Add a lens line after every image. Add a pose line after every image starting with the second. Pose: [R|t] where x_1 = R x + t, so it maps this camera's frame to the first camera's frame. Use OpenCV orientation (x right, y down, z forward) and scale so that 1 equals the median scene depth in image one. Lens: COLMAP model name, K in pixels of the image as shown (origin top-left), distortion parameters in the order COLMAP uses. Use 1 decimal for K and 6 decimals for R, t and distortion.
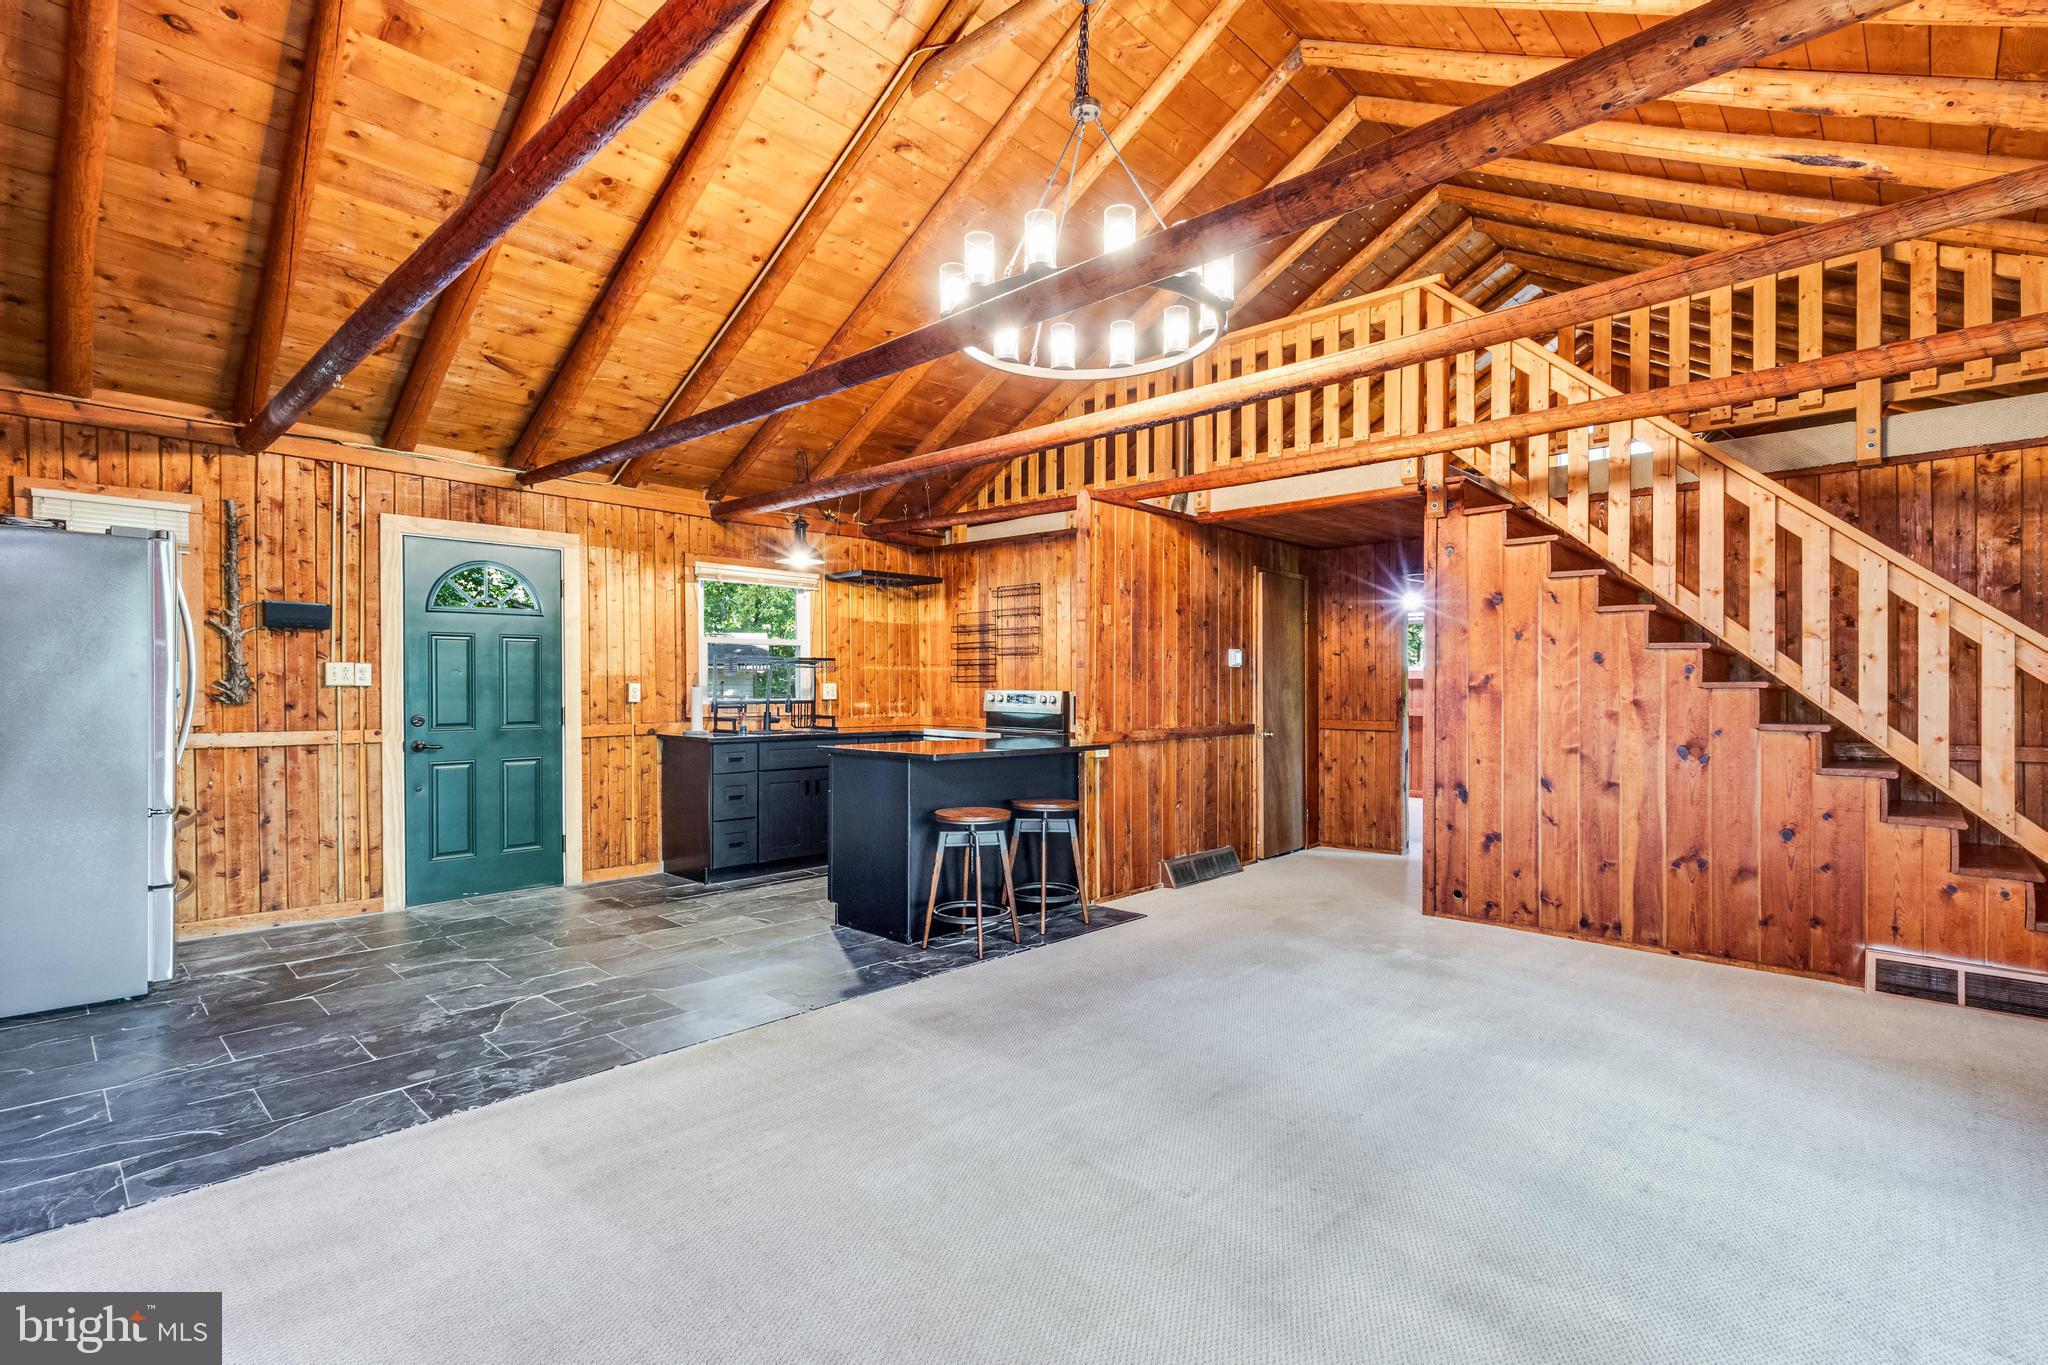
lens RADIAL K [[951.6, 0, 1031.4], [0, 951.6, 689.6], [0, 0, 1]] dist [0.003968, 0.000250]
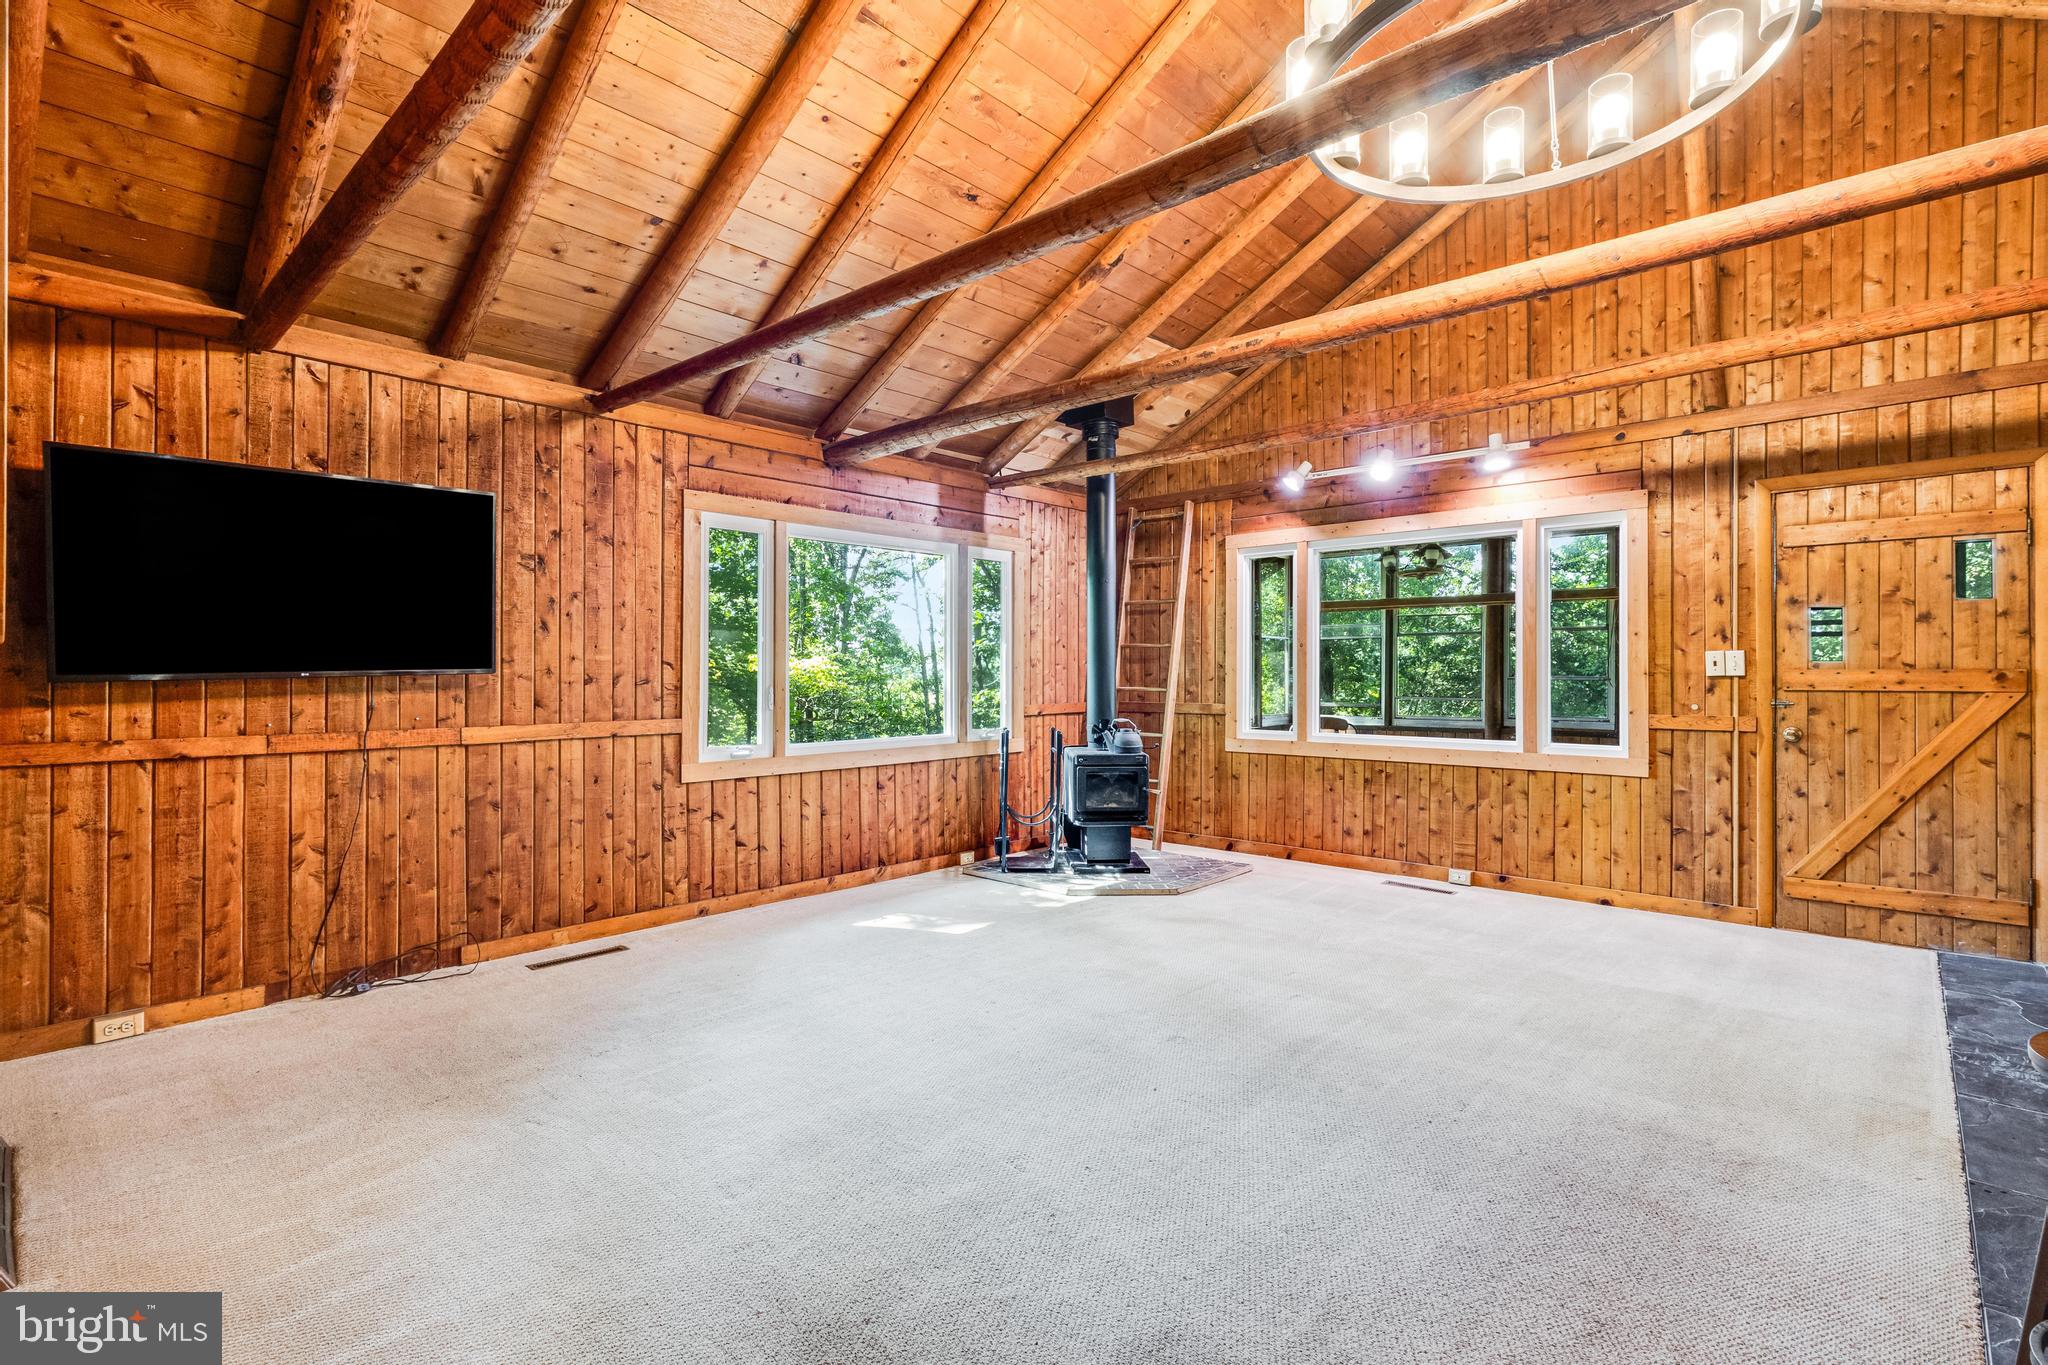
lens RADIAL K [[951.6, 0, 1037.1], [0, 951.6, 665.4], [0, 0, 1]] dist [0.003968, 0.000250]
pose [[-0.999926, -0.000913, -0.012159, 0.276608], [-0.000780, 0.999940, -0.010886, 0.004251], [0.012169, -0.010876, -0.999867, 1.171488]]
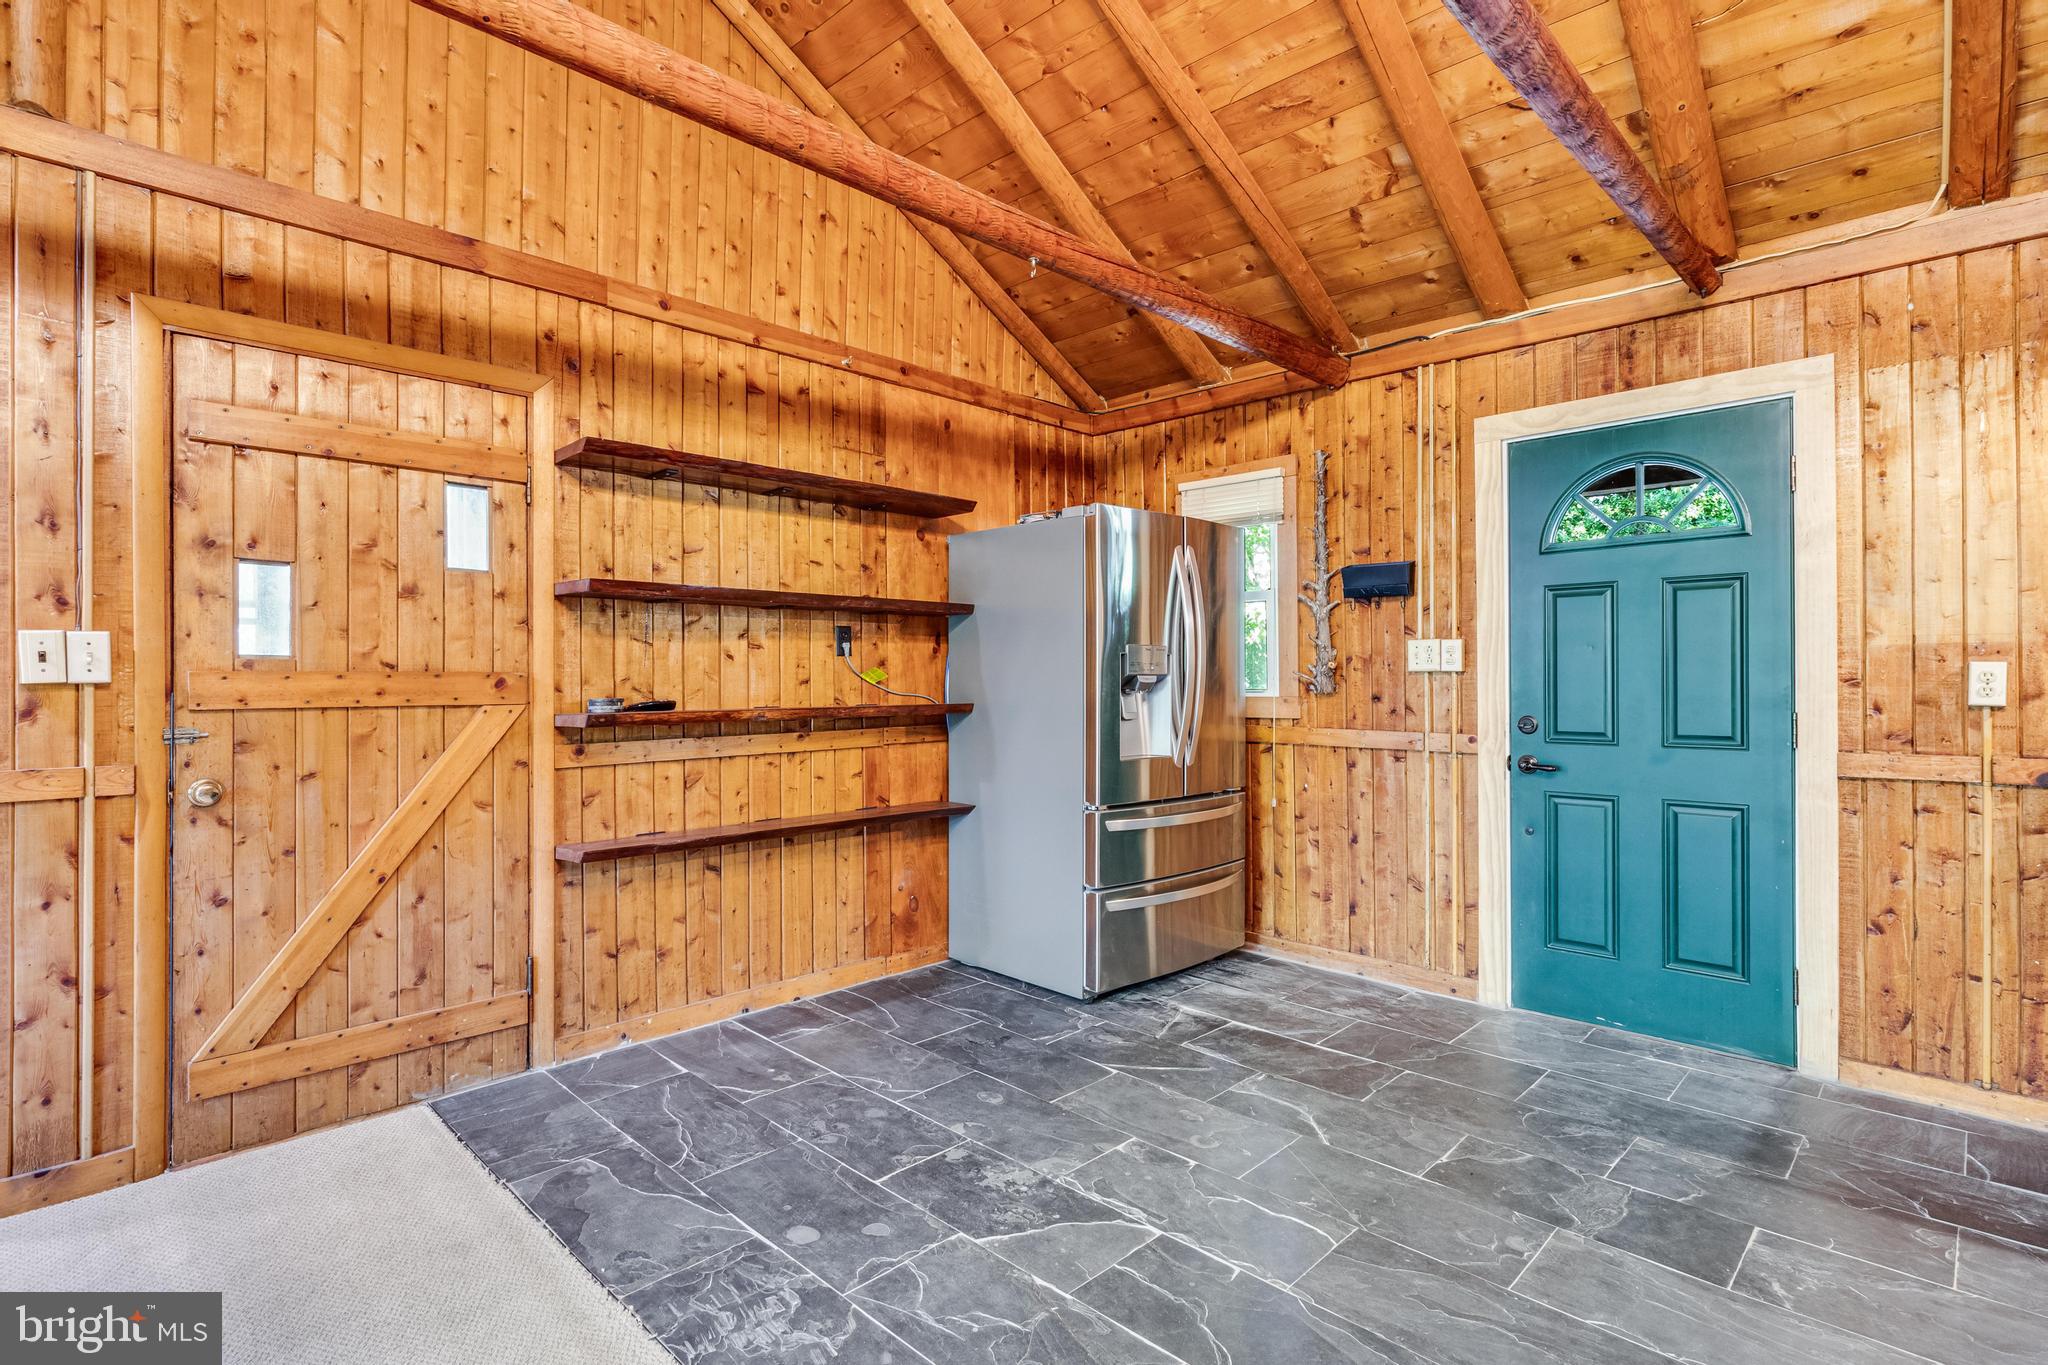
lens RADIAL K [[1000.8, 0, 1016.6], [0, 1000.8, 681.3], [0, 0, 1]] dist [-0.003464, 0.000893]
pose [[-0.026612, 0.003065, -0.999641, 0.046144], [-0.000403, 0.999995, 0.003076, 0.001292], [0.999646, 0.000485, -0.026611, 0.704709]]
